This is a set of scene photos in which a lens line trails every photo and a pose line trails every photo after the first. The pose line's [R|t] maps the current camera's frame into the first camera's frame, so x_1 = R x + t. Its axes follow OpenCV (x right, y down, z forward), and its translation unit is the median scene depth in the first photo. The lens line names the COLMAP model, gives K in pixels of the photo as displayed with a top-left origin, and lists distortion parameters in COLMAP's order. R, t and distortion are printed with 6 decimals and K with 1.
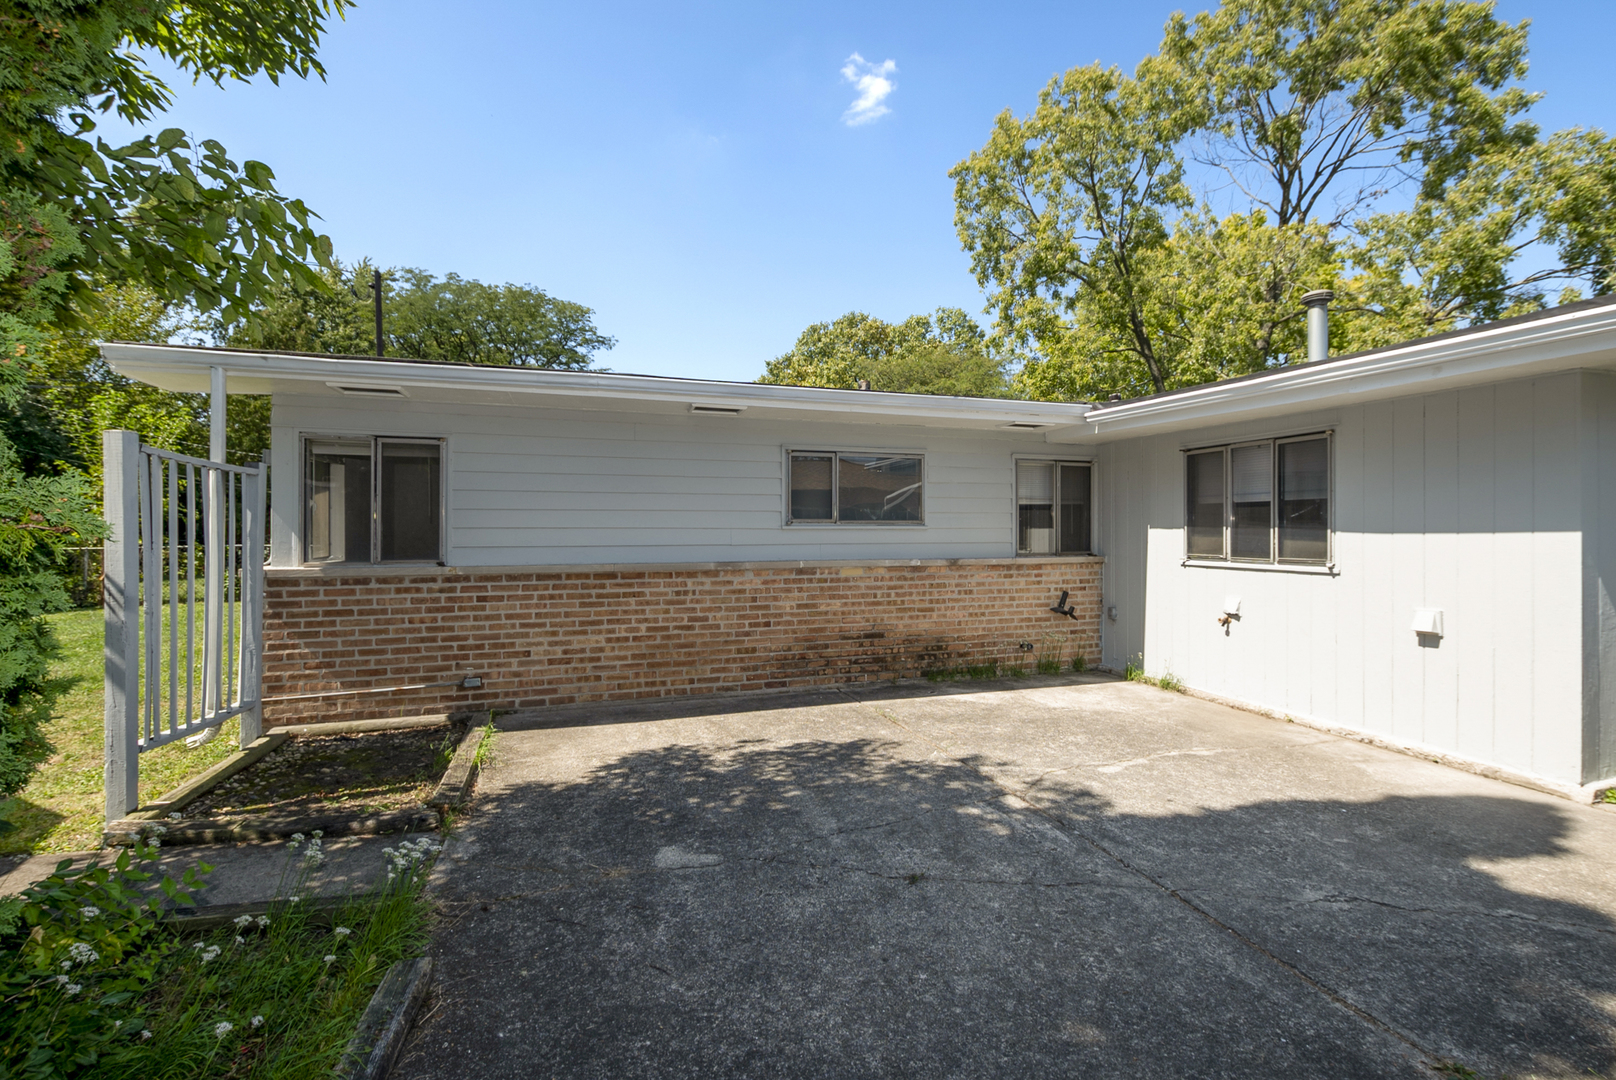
lens RADIAL K [[711.5, 0, 817.6], [0, 711.5, 535.8], [0, 0, 1]] dist [-0.004774, -0.001866]
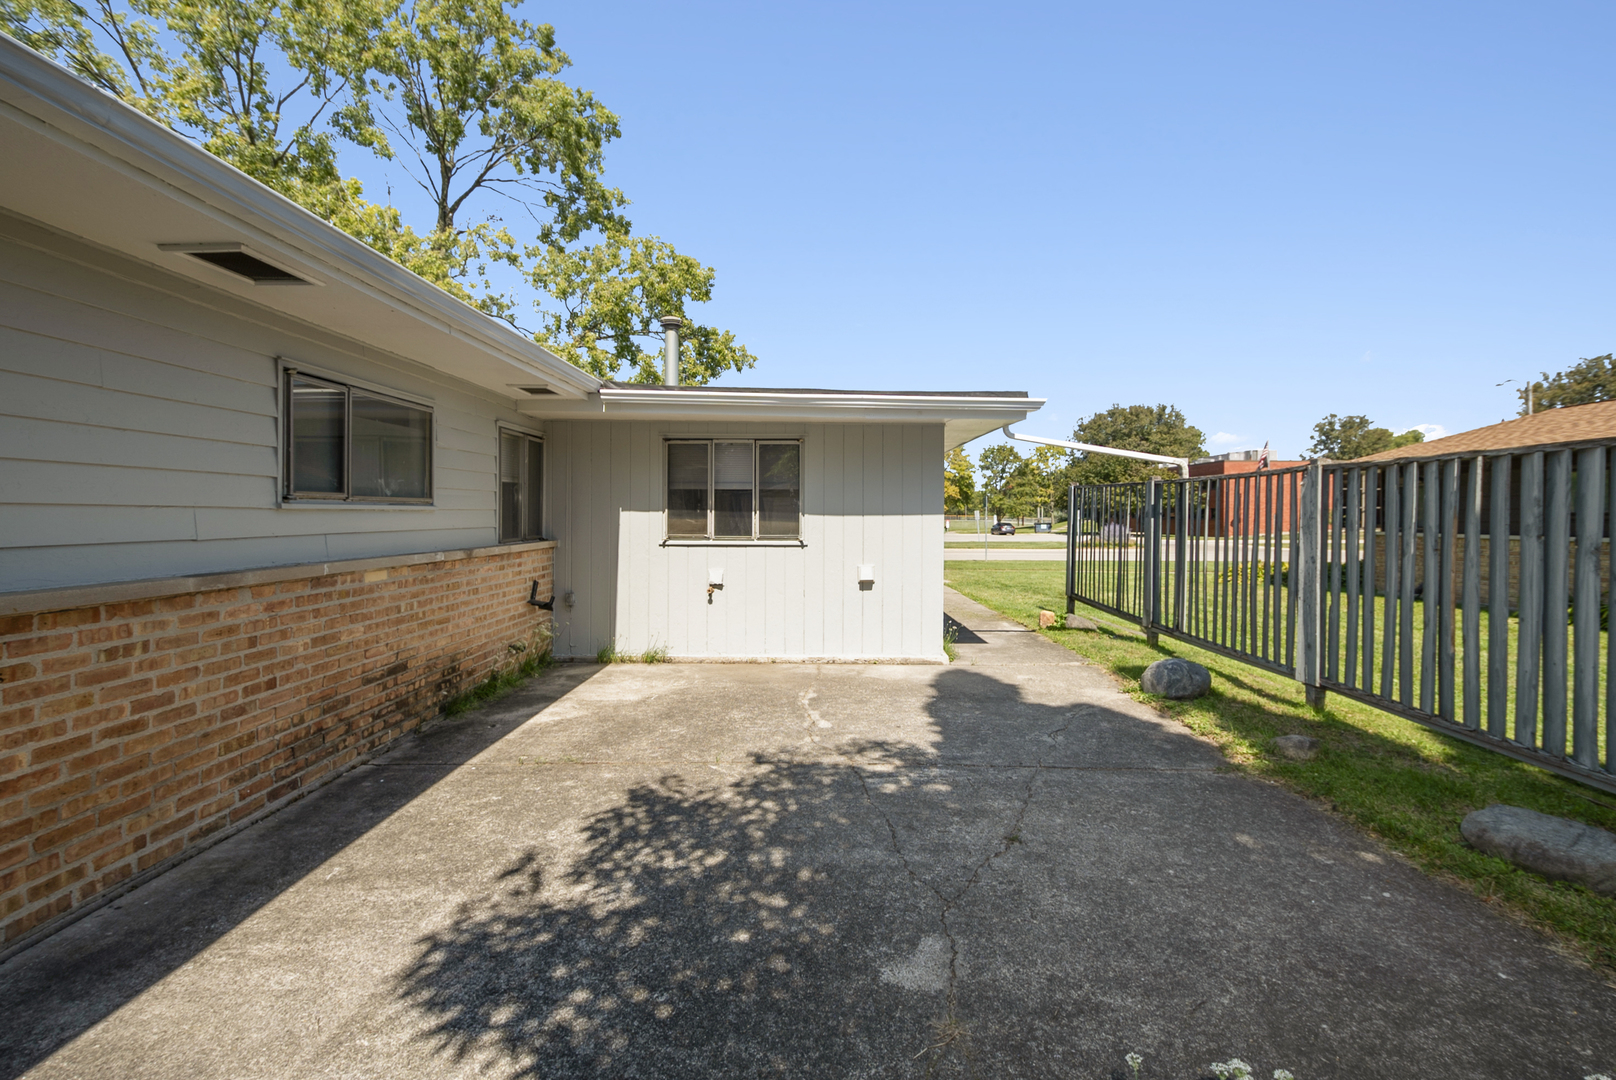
lens RADIAL K [[711.5, 0, 825.7], [0, 711.5, 526.7], [0, 0, 1]] dist [-0.004774, -0.001866]
pose [[0.318394, -0.014187, 0.947852, -0.462025], [0.002406, 0.999897, 0.014158, -0.001590], [-0.947955, -0.002227, 0.318395, 0.449012]]
